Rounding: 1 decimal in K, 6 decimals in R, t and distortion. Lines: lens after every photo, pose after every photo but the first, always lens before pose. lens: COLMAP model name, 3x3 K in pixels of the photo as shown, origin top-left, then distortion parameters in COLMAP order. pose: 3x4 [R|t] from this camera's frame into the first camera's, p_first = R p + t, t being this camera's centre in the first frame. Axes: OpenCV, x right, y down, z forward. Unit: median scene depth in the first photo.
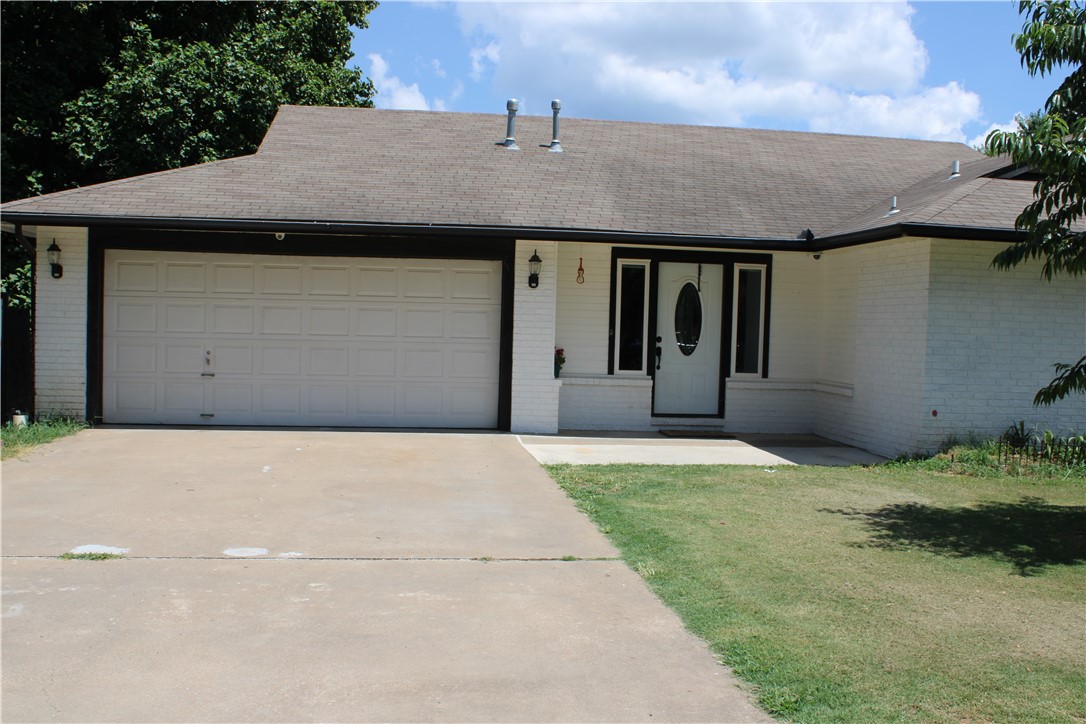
lens RADIAL K [[1133.5, 0, 543.0], [0, 1133.5, 362.0], [0, 0, 1]] dist [-0.105193, 0.002073]
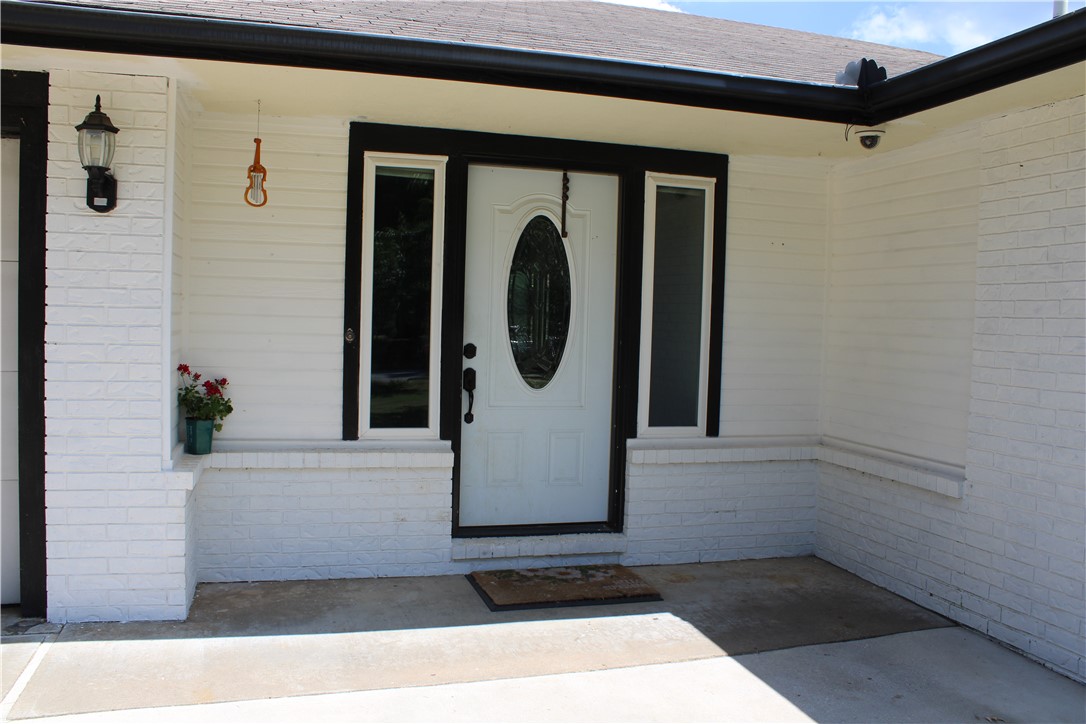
lens RADIAL K [[911.1, 0, 535.3], [0, 911.1, 358.5], [0, 0, 1]] dist [-0.169786, 0.155117]
pose [[0.989543, -0.008199, 0.144005, 0.078842], [0.006439, 0.999899, 0.012681, -0.021426], [-0.144094, -0.011621, 0.989496, 0.671472]]
